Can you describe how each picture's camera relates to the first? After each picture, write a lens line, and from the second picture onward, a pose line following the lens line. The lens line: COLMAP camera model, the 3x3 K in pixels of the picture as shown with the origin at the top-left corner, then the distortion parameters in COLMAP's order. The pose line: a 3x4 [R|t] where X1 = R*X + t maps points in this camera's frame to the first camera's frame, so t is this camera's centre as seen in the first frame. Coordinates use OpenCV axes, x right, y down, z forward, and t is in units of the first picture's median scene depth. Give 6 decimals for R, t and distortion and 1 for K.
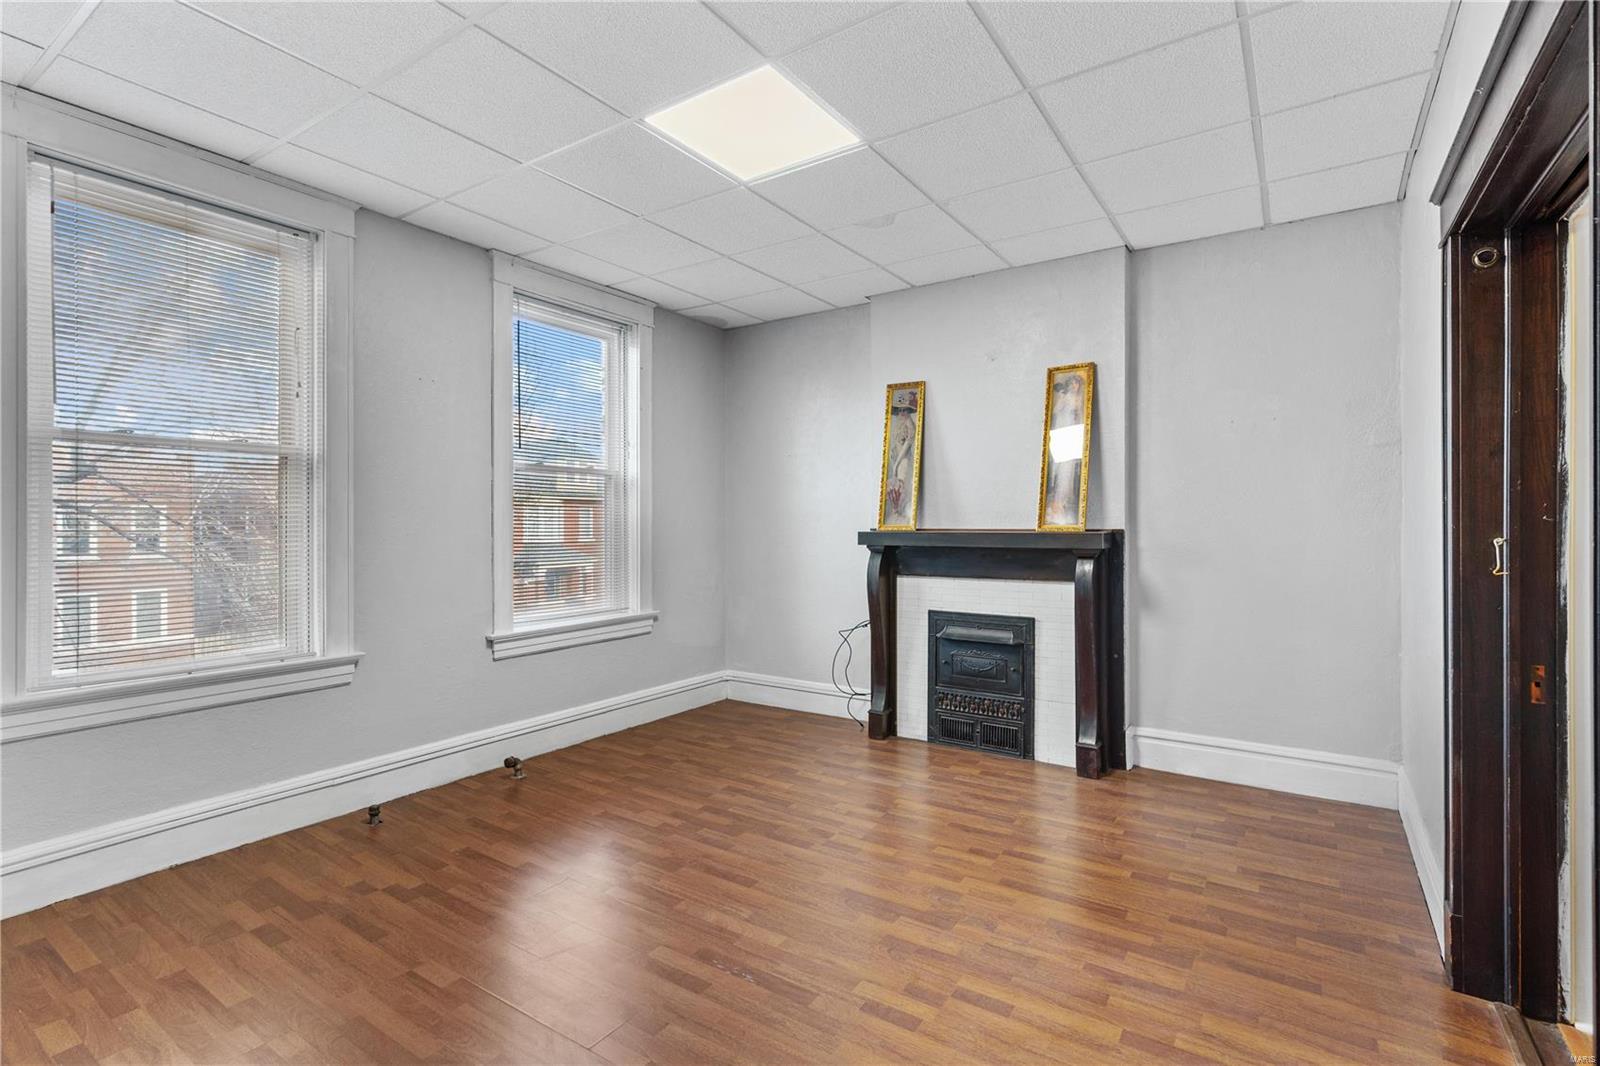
lens RADIAL K [[738.5, 0, 800.7], [0, 738.5, 526.7], [0, 0, 1]] dist [0.003274, 0.000059]
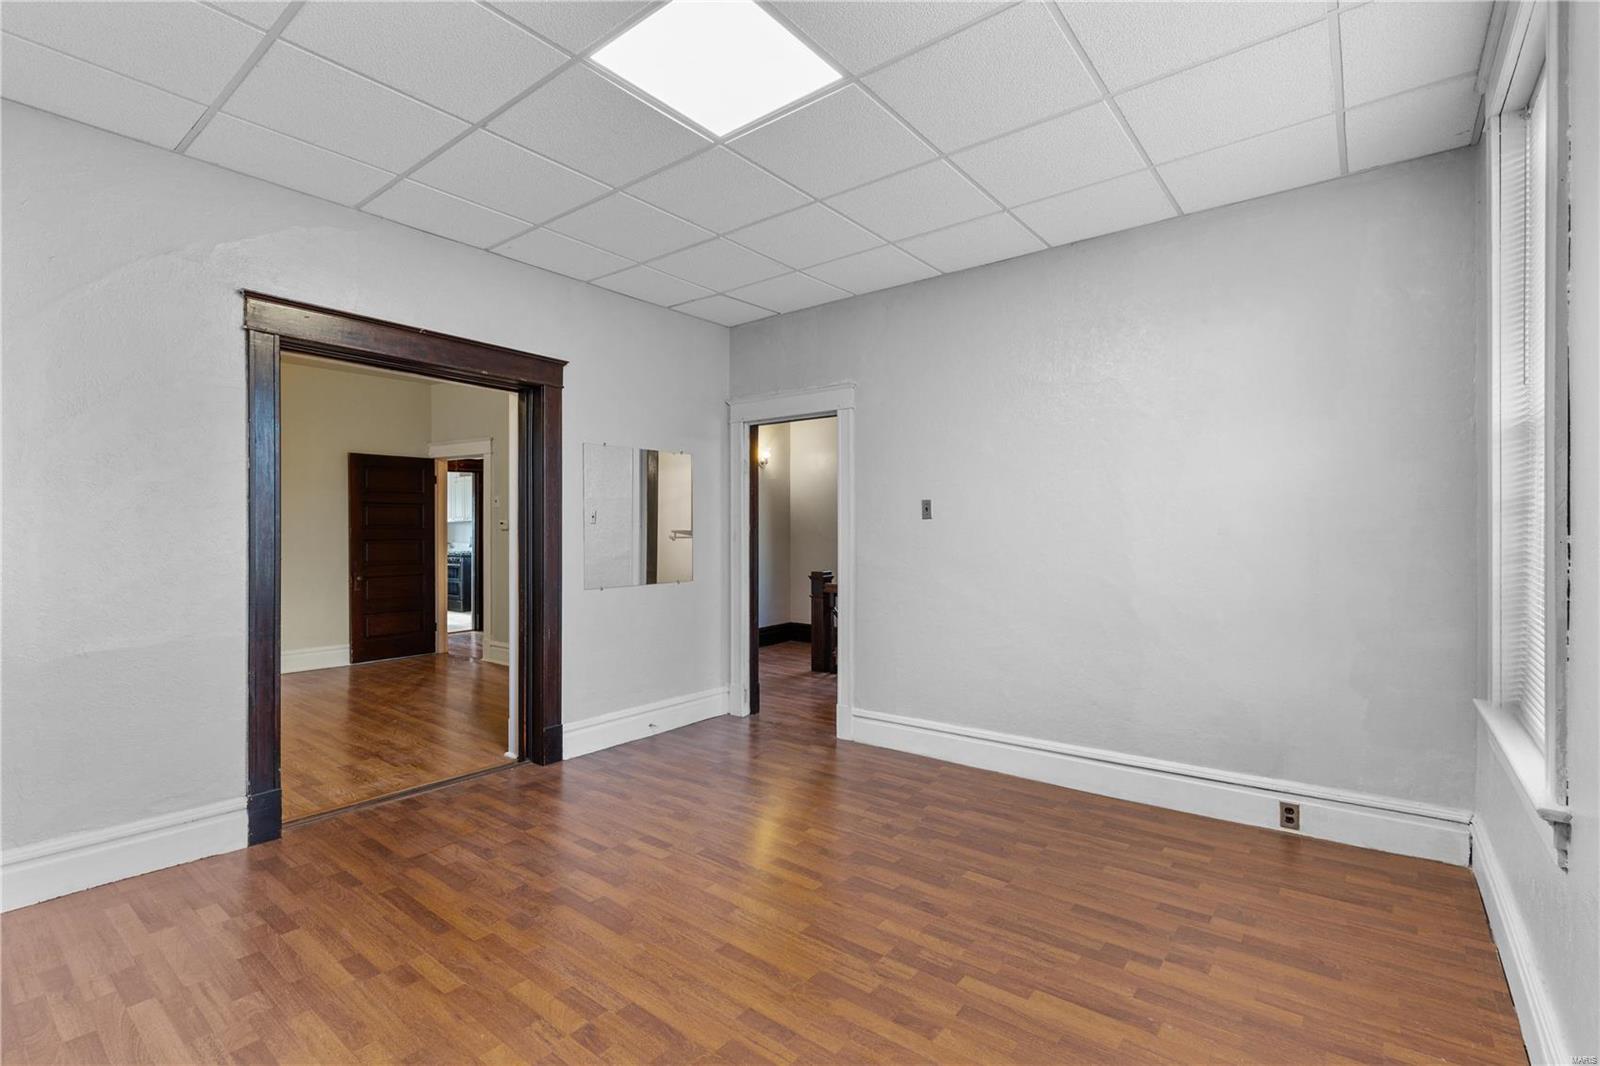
lens RADIAL K [[738.5, 0, 800.7], [0, 738.5, 526.7], [0, 0, 1]] dist [0.003274, 0.000059]
pose [[-0.997429, 0.003371, 0.071587, -0.230458], [0.003002, 0.999982, -0.005264, 0.001595], [-0.071603, -0.005036, -0.997420, 1.960805]]
